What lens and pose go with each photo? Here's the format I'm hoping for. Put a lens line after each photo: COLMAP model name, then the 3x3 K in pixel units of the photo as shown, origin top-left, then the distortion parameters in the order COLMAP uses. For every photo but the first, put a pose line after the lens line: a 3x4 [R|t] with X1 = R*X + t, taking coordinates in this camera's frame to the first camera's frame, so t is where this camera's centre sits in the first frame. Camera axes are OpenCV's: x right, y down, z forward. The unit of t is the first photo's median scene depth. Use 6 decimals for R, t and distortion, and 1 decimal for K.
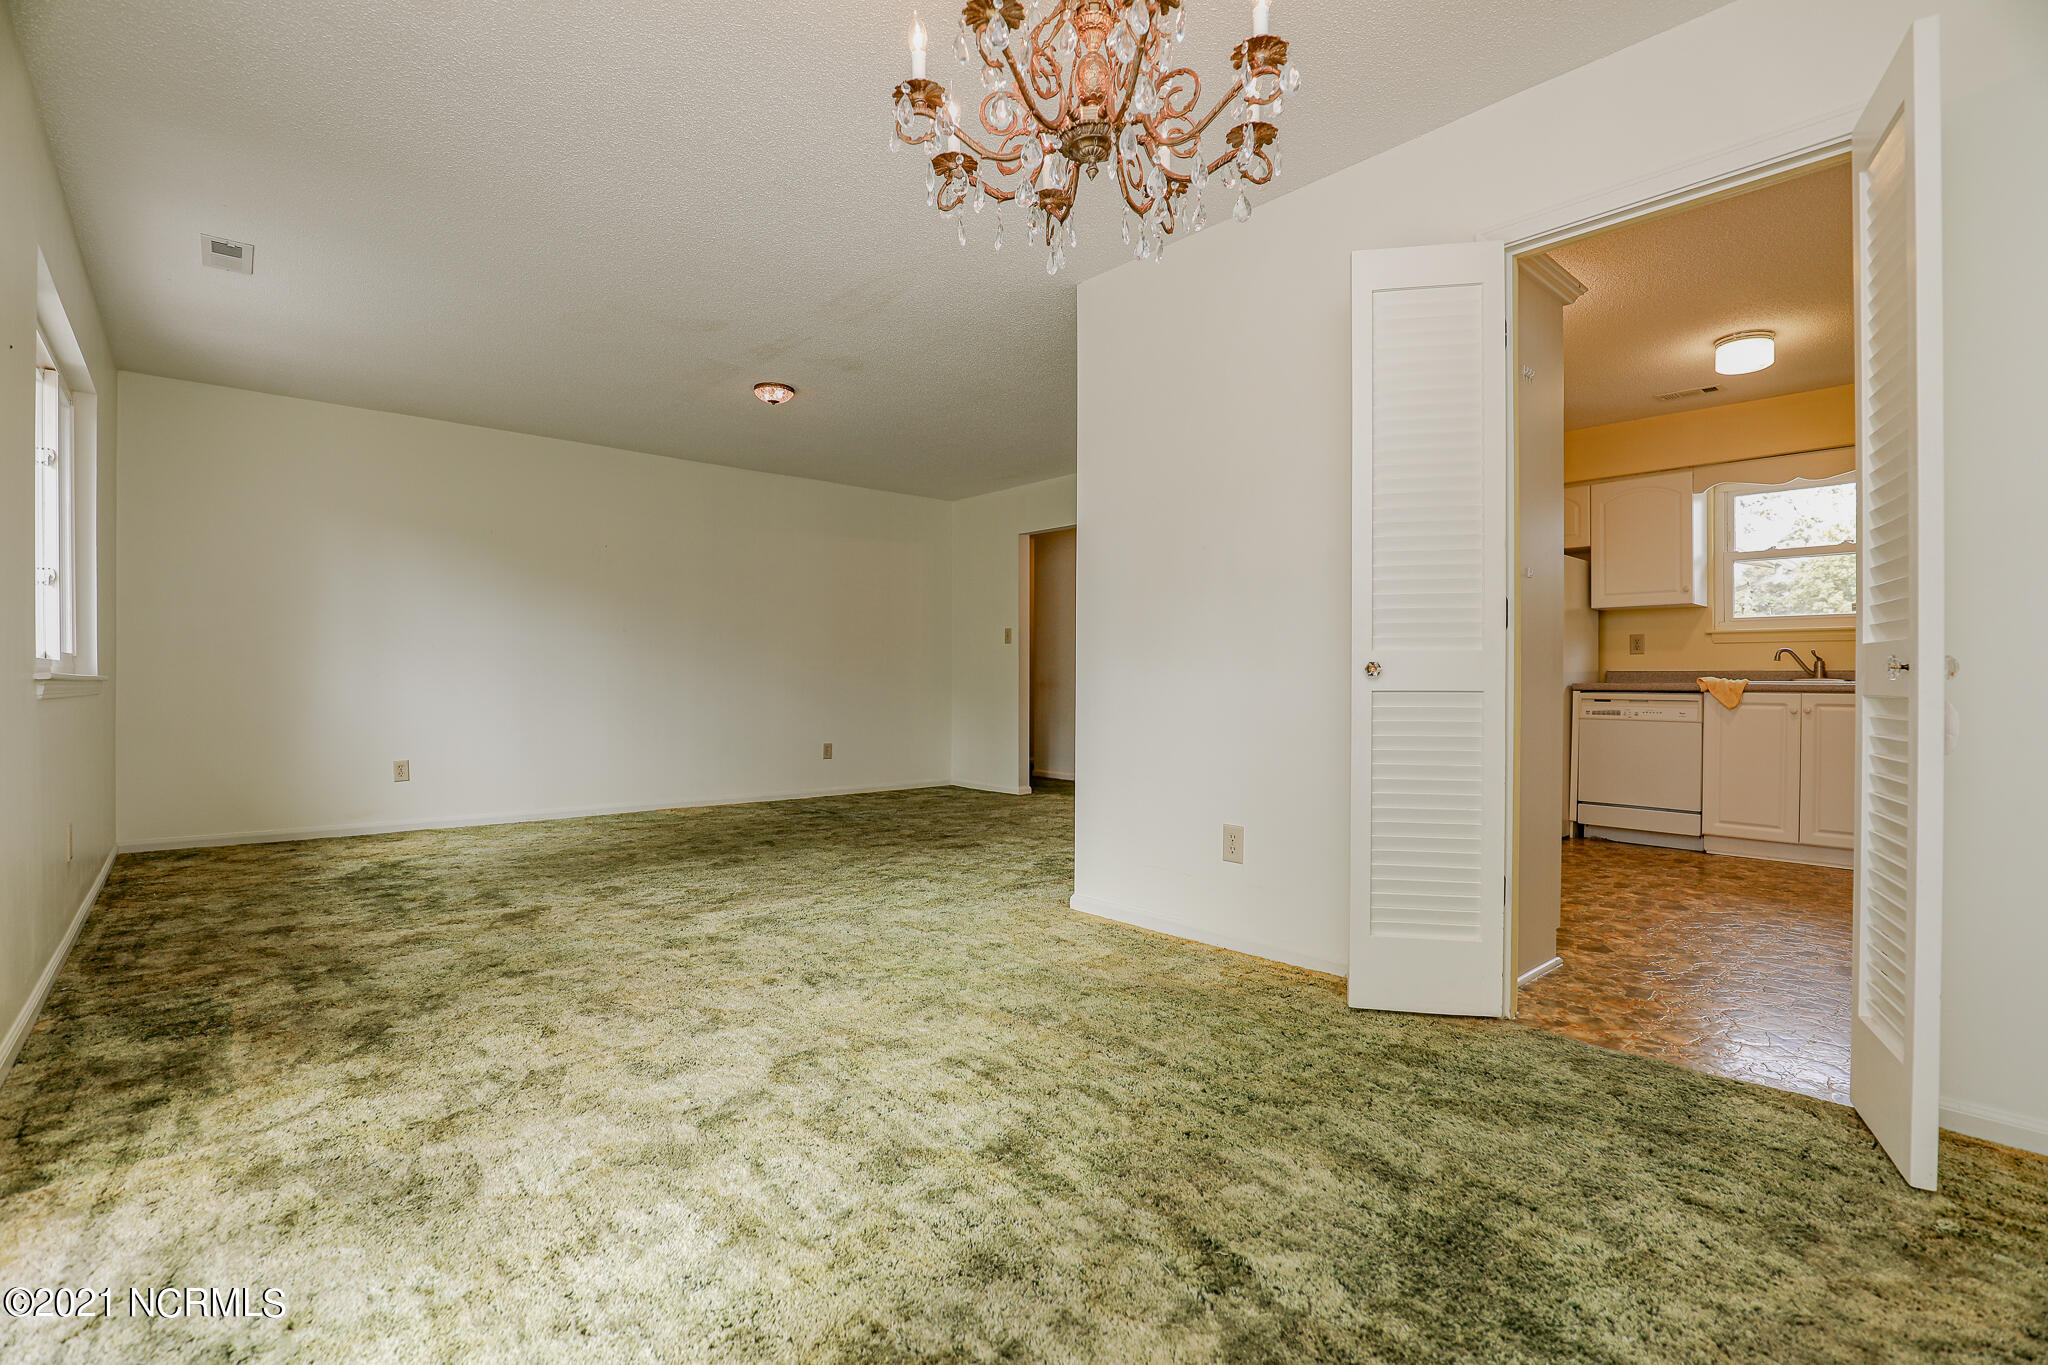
lens RADIAL K [[935.0, 0, 1026.1], [0, 935.0, 677.1], [0, 0, 1]] dist [-0.003350, 0.000256]
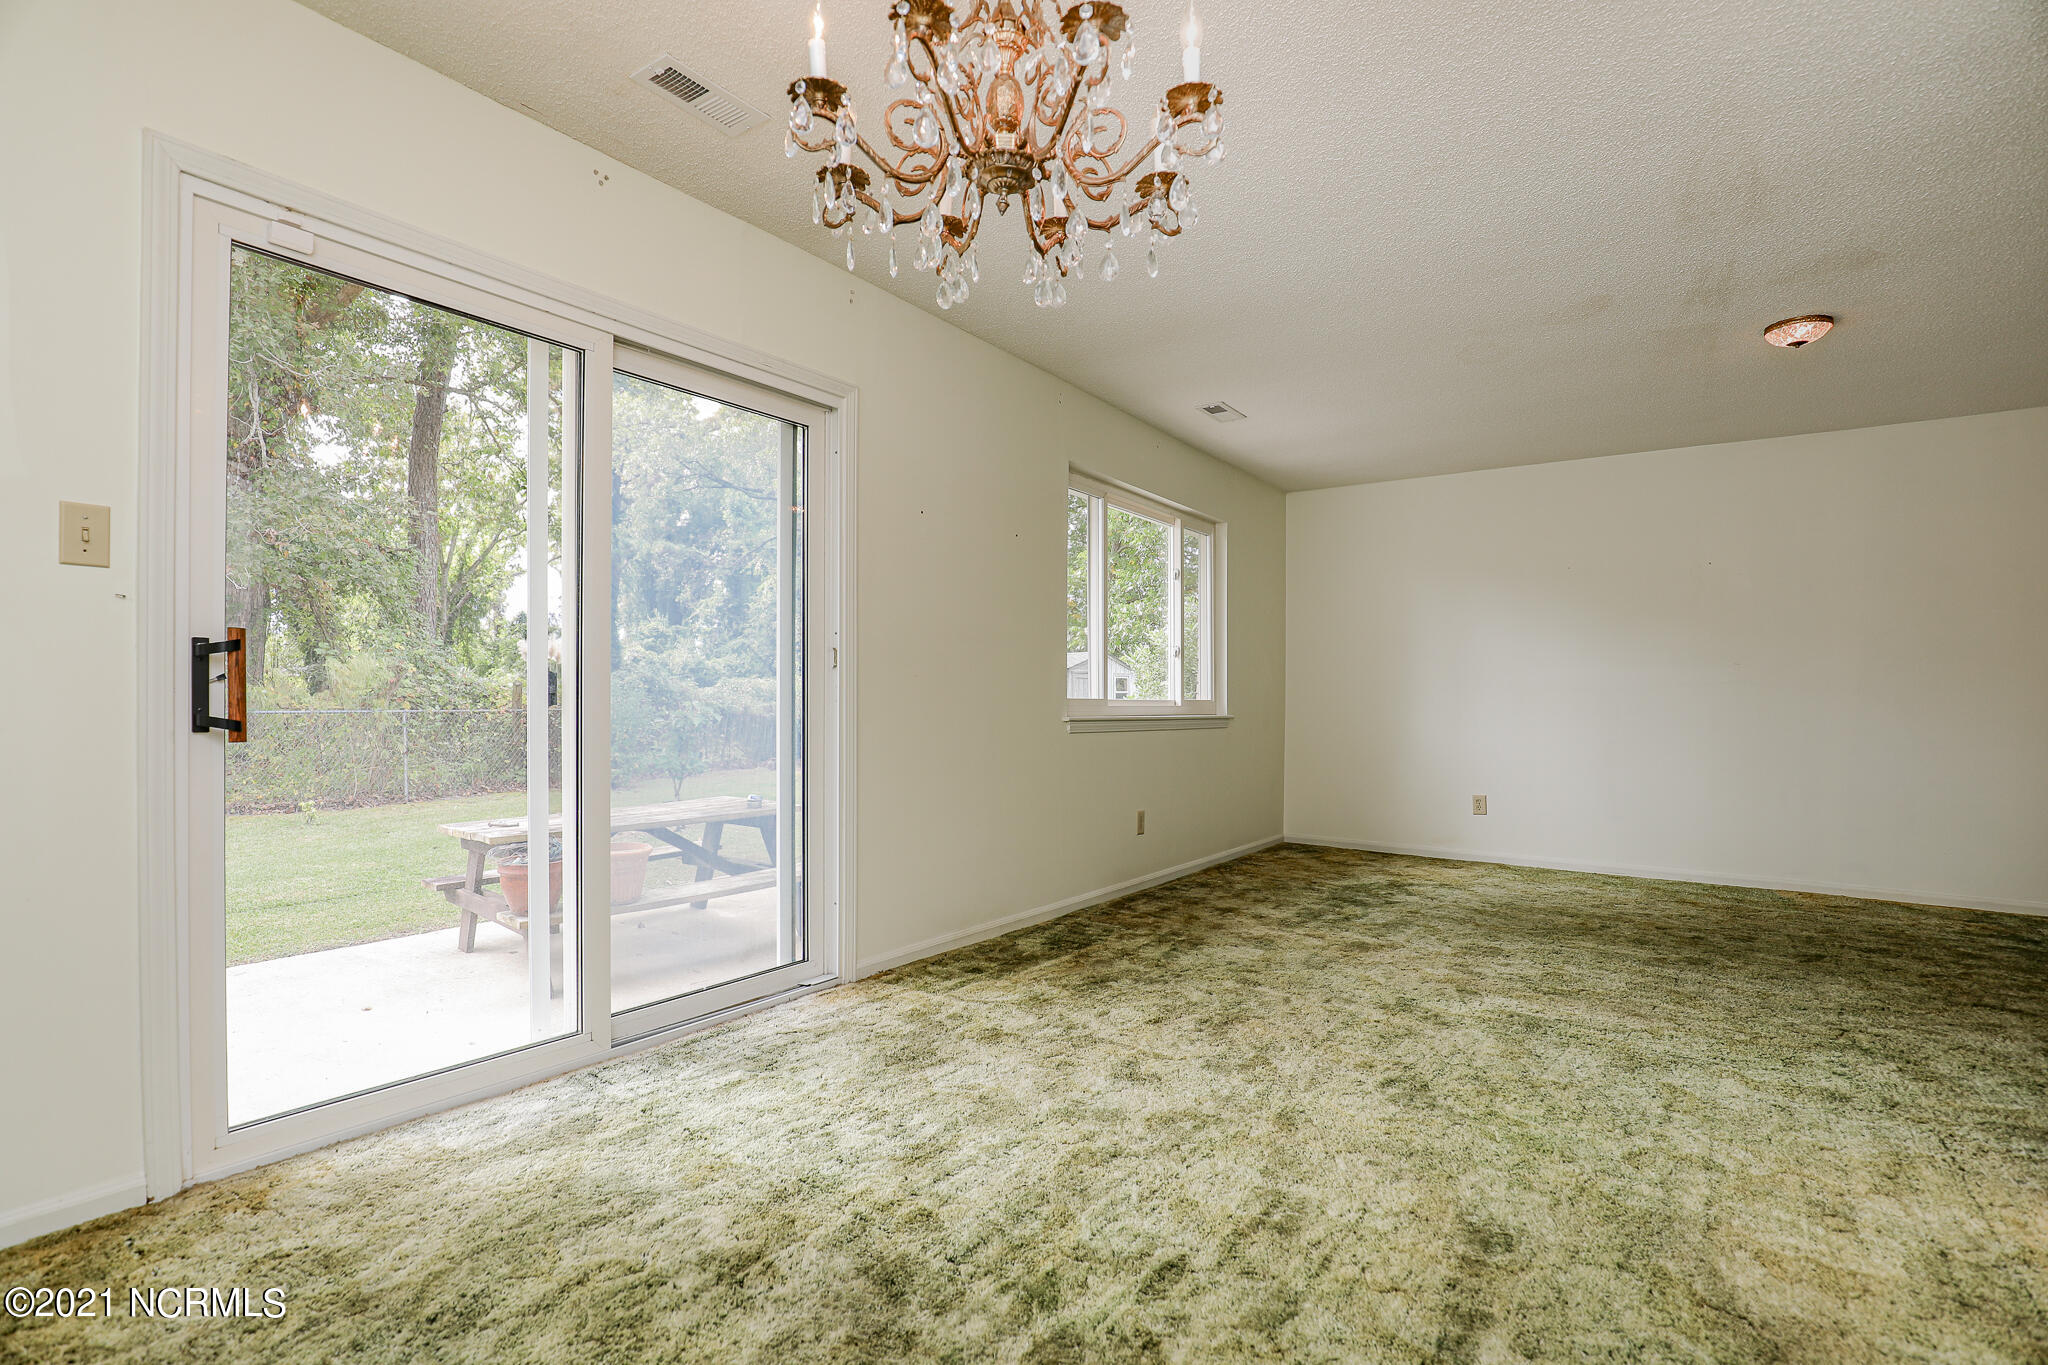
lens RADIAL K [[963.1, 0, 1027.4], [0, 963.1, 716.8], [0, 0, 1]] dist [-0.011669, 0.000552]
pose [[0.228811, 0.009528, -0.973424, 0.656275], [-0.006028, 0.999947, 0.008371, -0.023331], [0.973452, 0.003953, 0.228856, 0.548231]]
